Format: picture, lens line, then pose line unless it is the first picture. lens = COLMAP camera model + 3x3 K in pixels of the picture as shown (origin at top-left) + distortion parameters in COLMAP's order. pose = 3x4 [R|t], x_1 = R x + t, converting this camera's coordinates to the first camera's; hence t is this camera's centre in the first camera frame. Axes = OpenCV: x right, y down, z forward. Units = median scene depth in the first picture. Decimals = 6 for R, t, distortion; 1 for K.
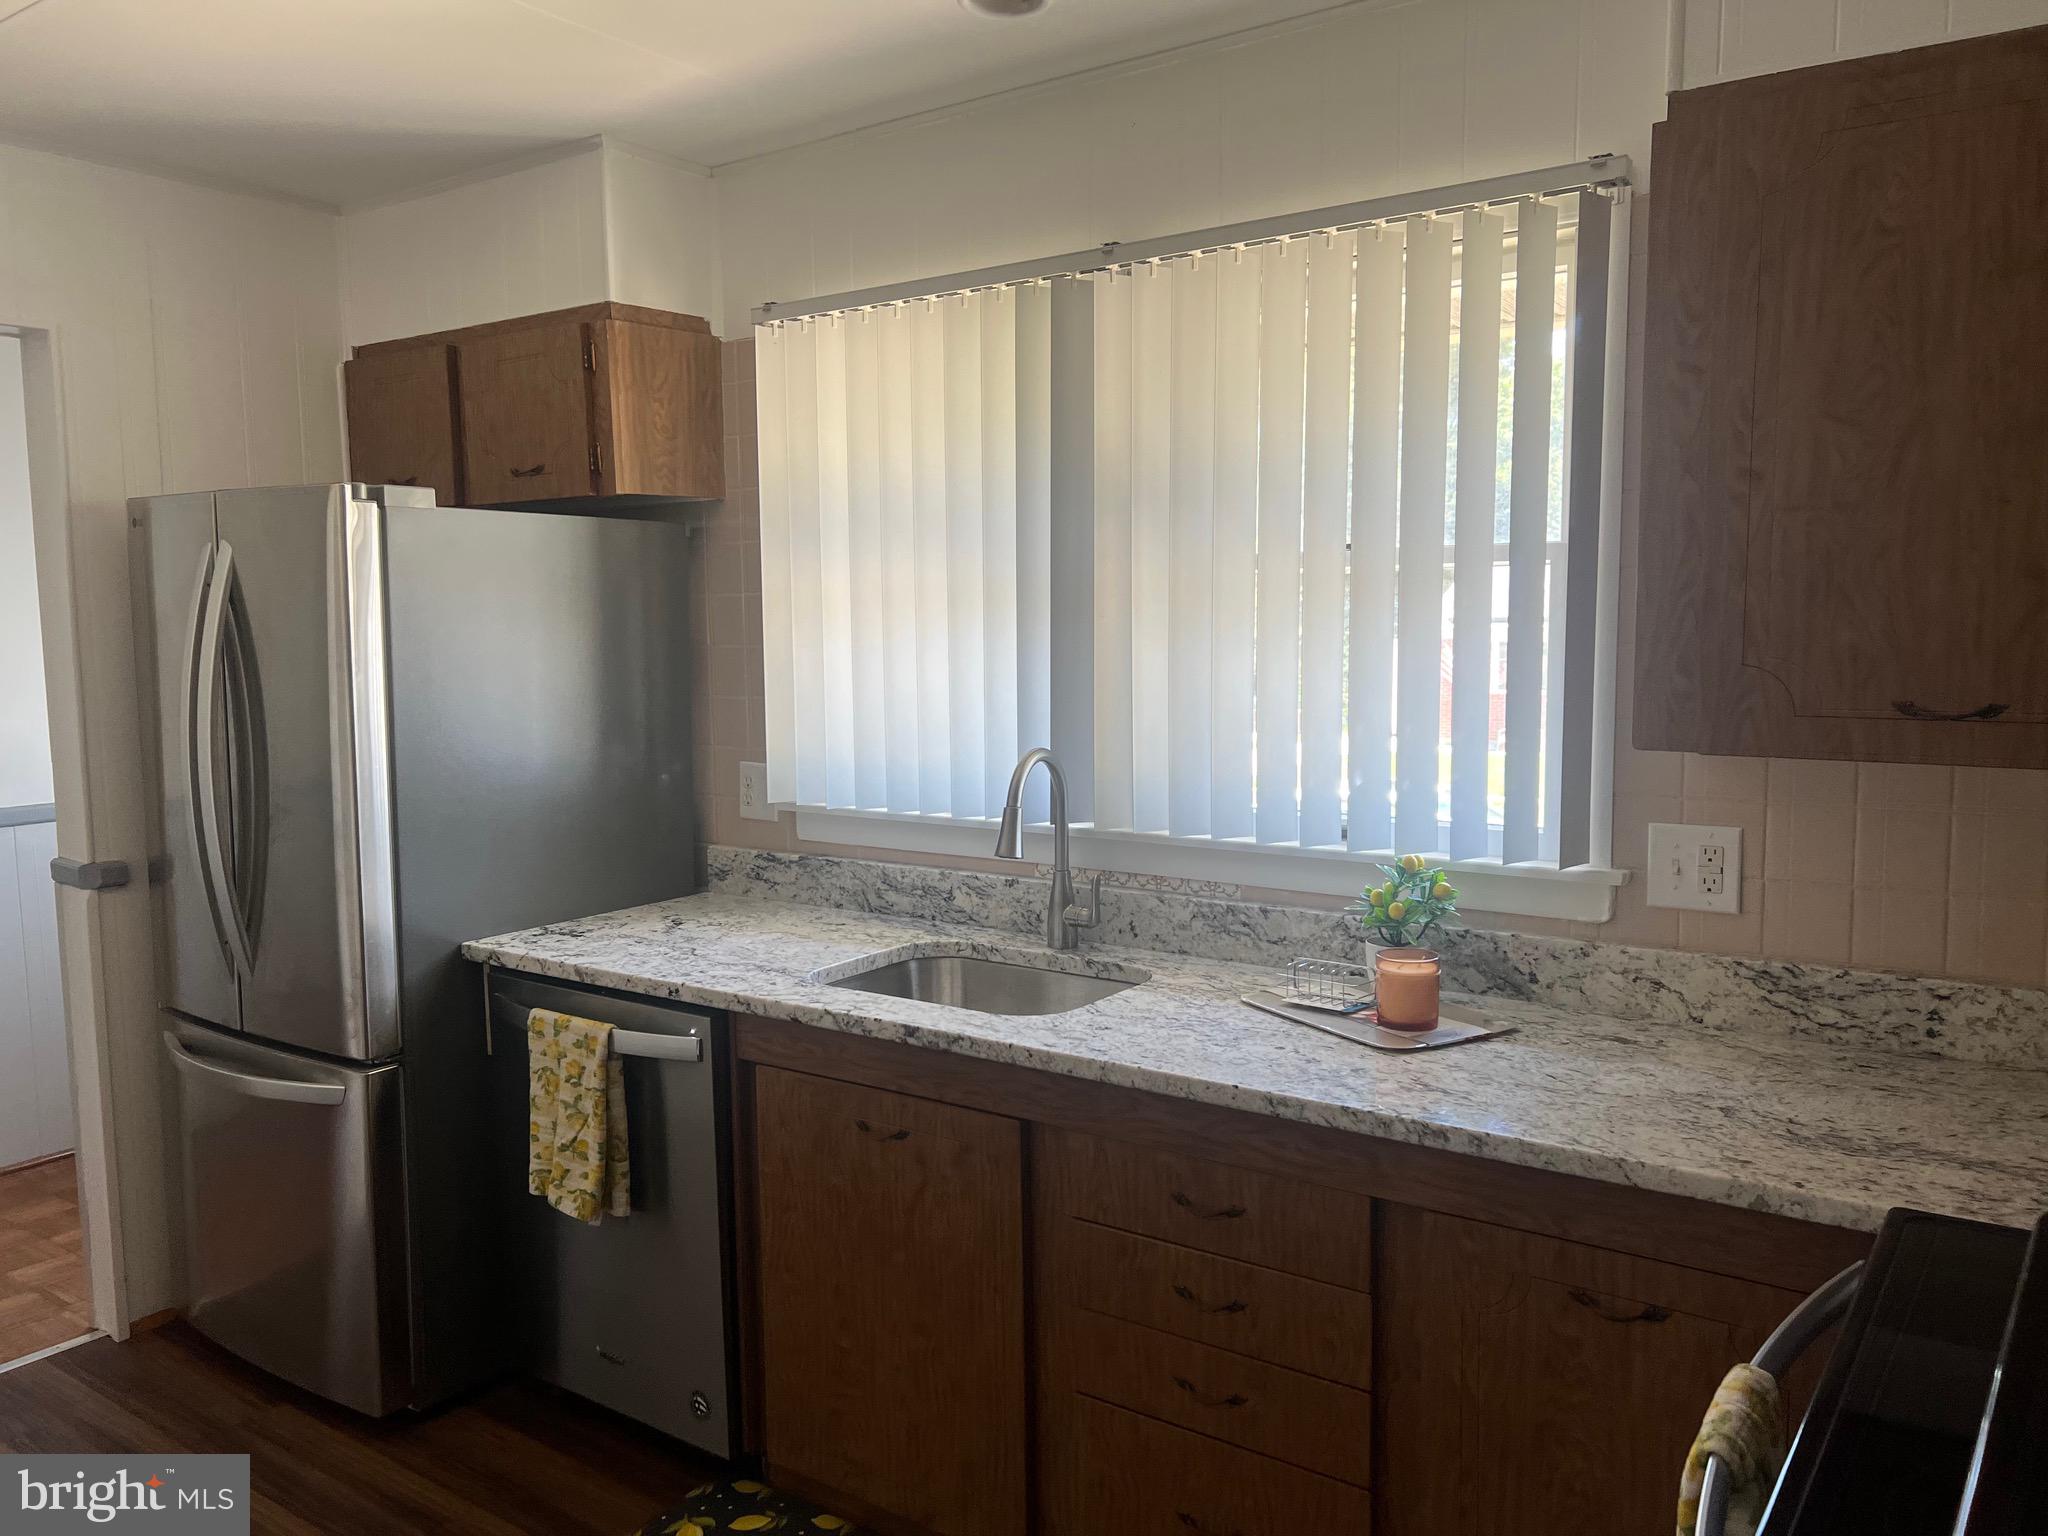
lens RADIAL K [[1531.5, 0, 1017.6], [0, 1531.5, 780.4], [0, 0, 1]] dist [0.059350, -0.069105]
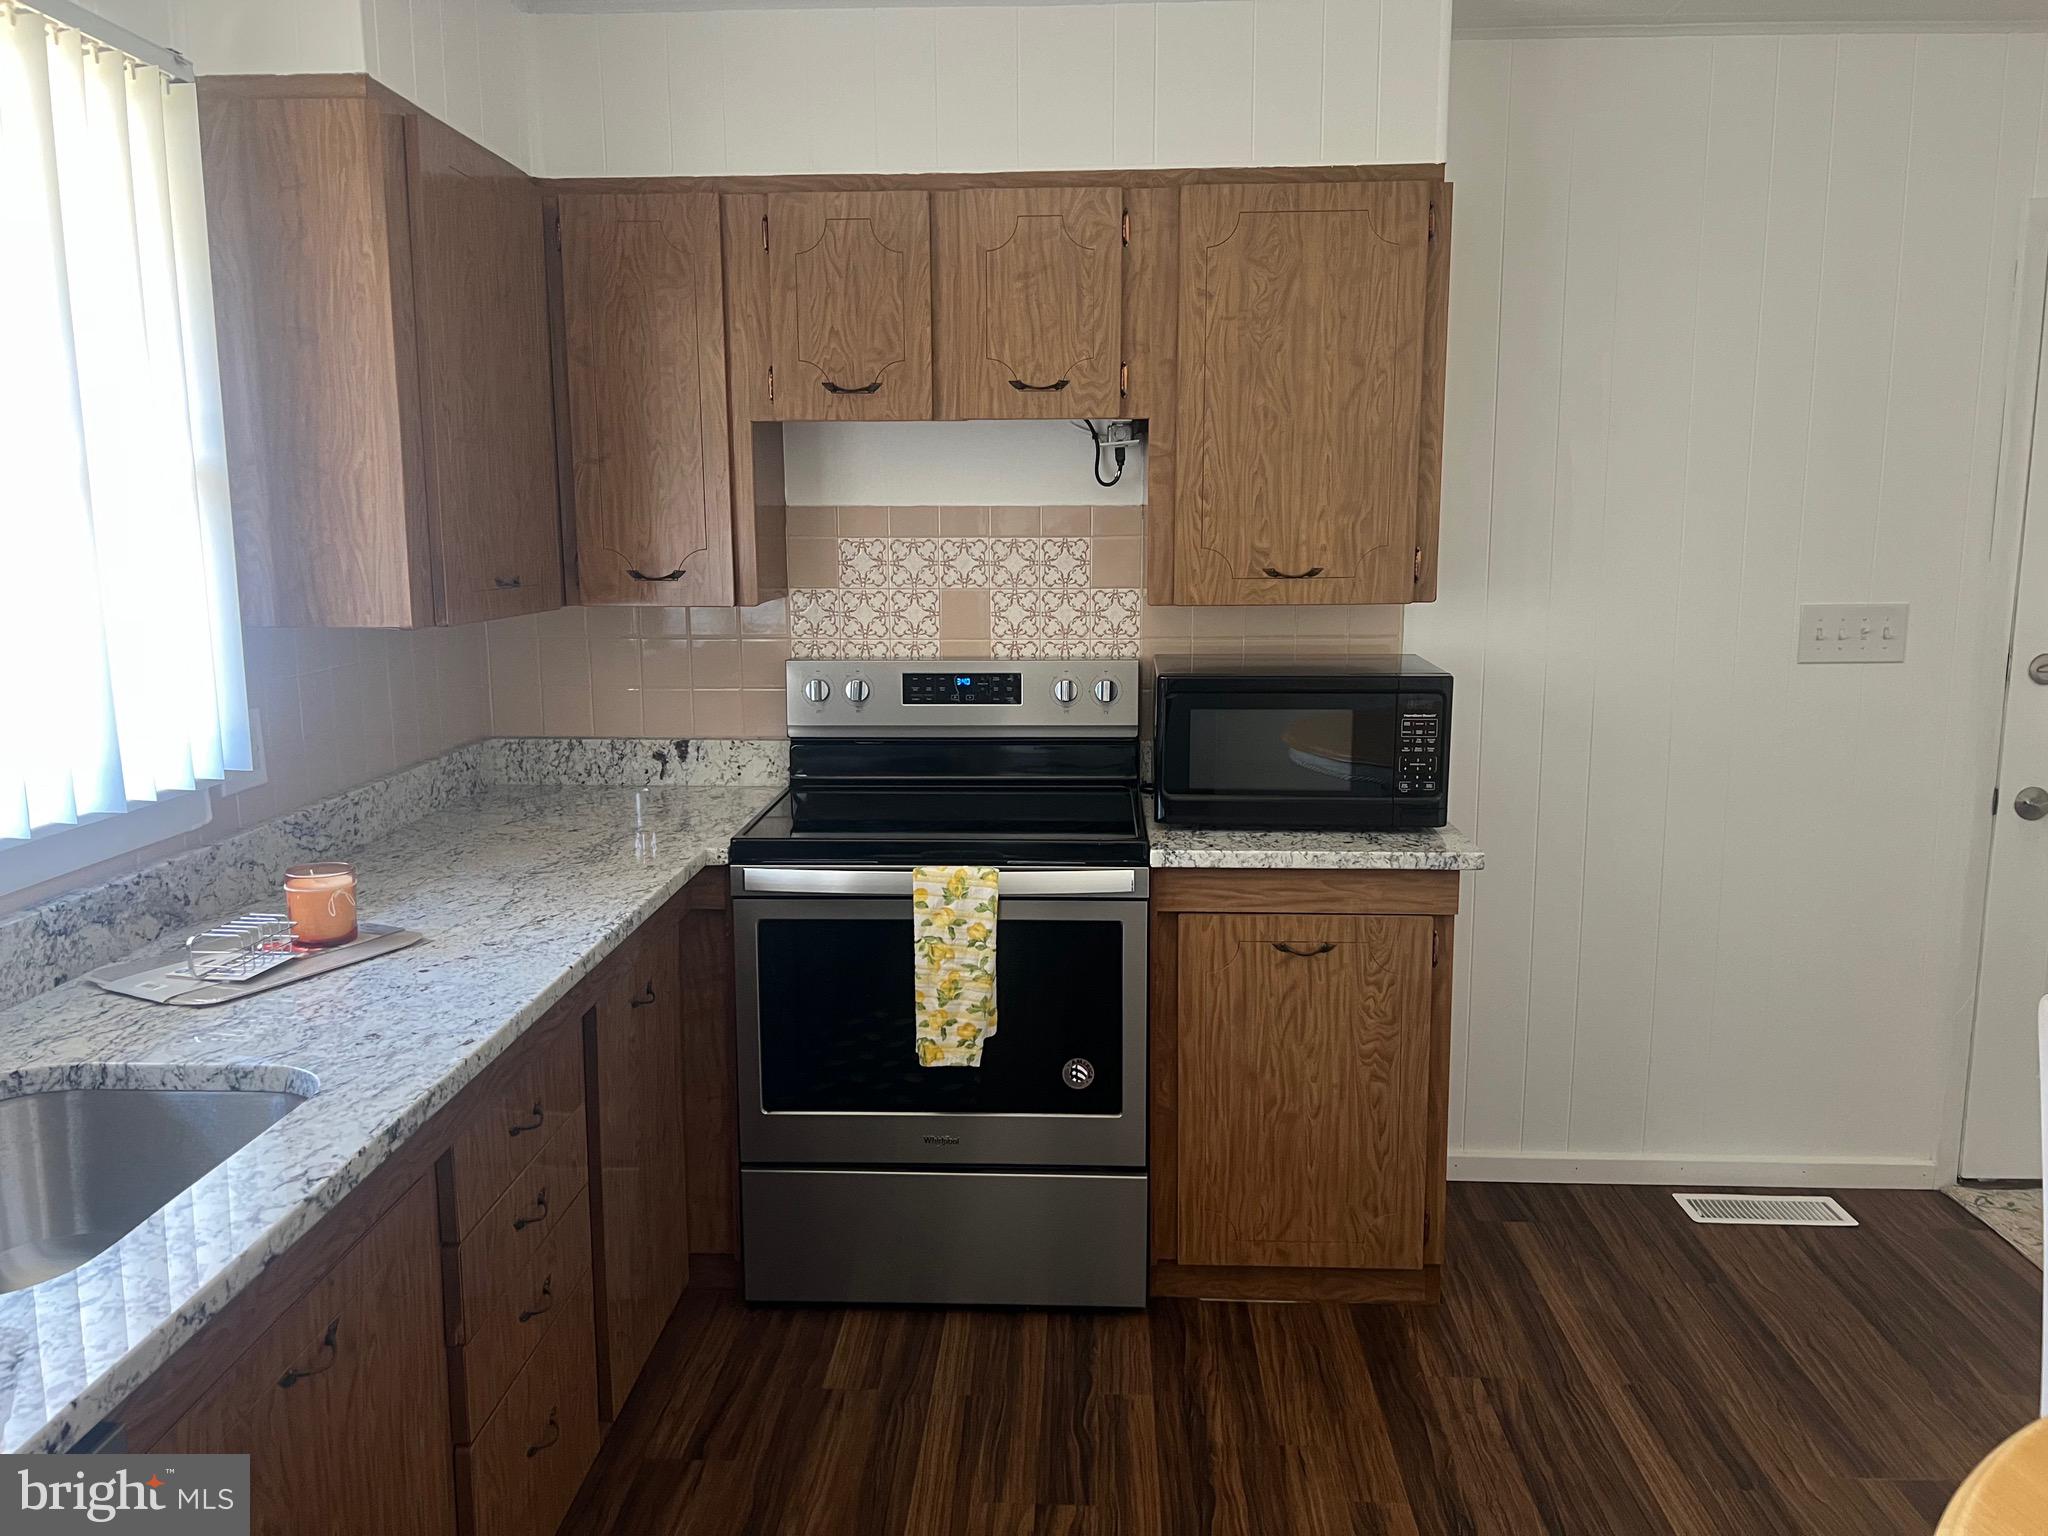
lens RADIAL K [[1531.5, 0, 1022.1], [0, 1531.5, 766.5], [0, 0, 1]] dist [0.059350, -0.069105]
pose [[-0.546568, -0.126790, 0.827760, -0.765909], [0.090688, 0.973696, 0.209025, -0.111564], [-0.832490, 0.189314, -0.520693, 1.091456]]
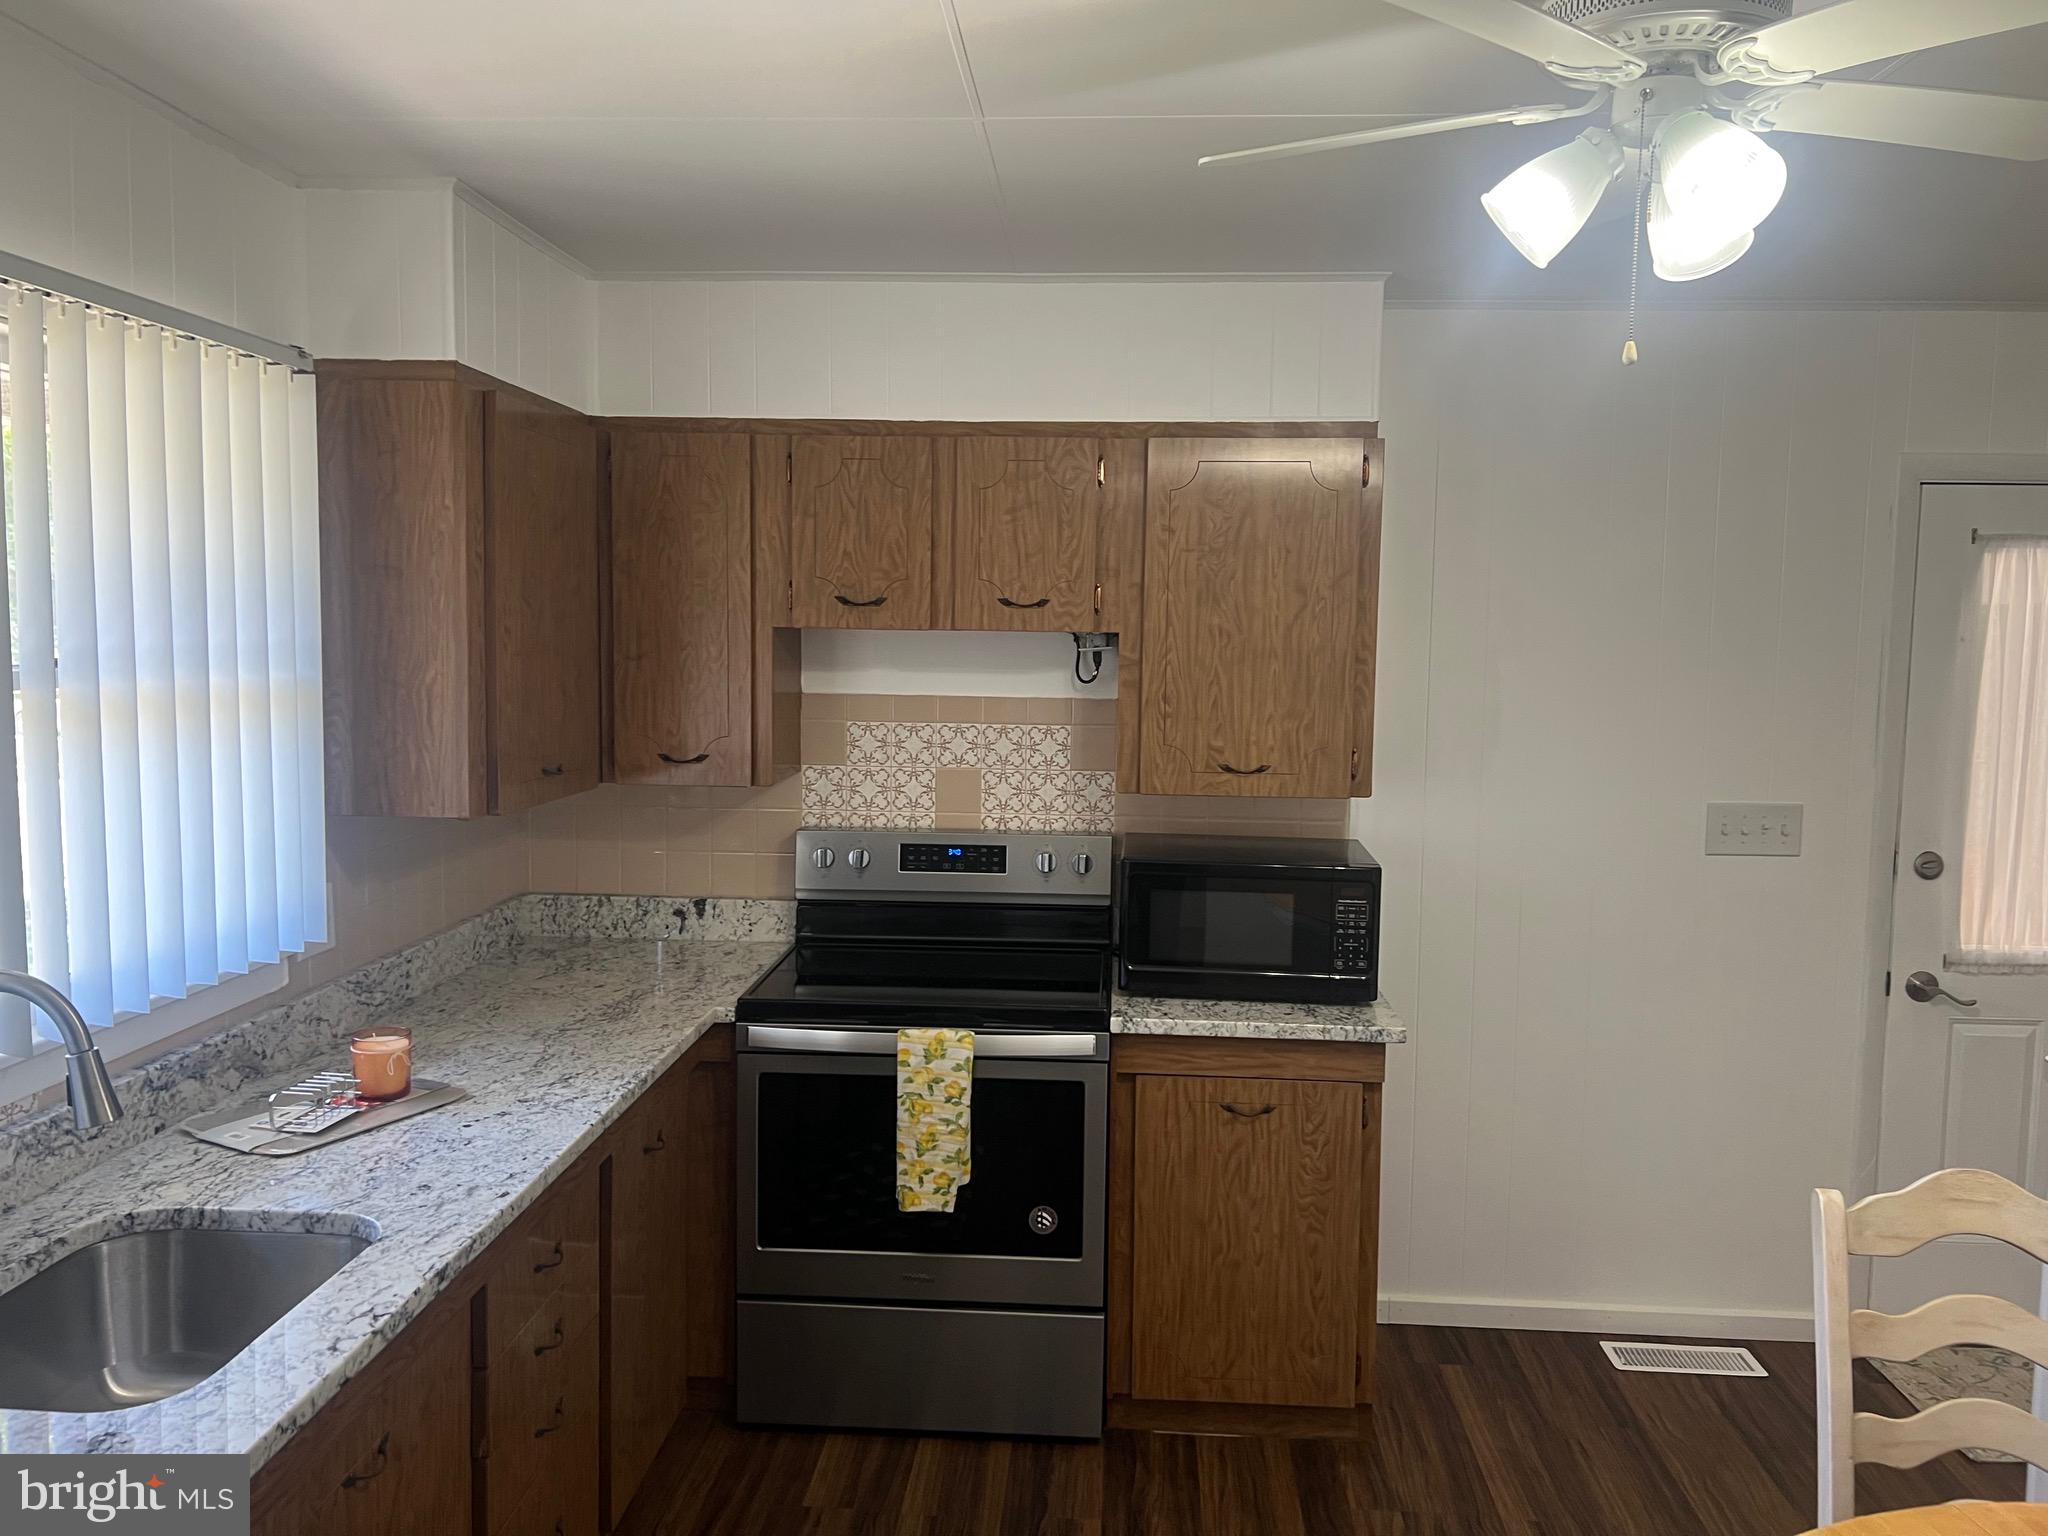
lens RADIAL K [[1531.5, 0, 1038.4], [0, 1531.5, 762.0], [0, 0, 1]] dist [0.059350, -0.069105]
pose [[-0.538152, -0.077968, 0.839234, -0.920007], [0.070440, 0.988068, 0.136964, -0.201314], [-0.839899, 0.132823, -0.526239, 1.129949]]
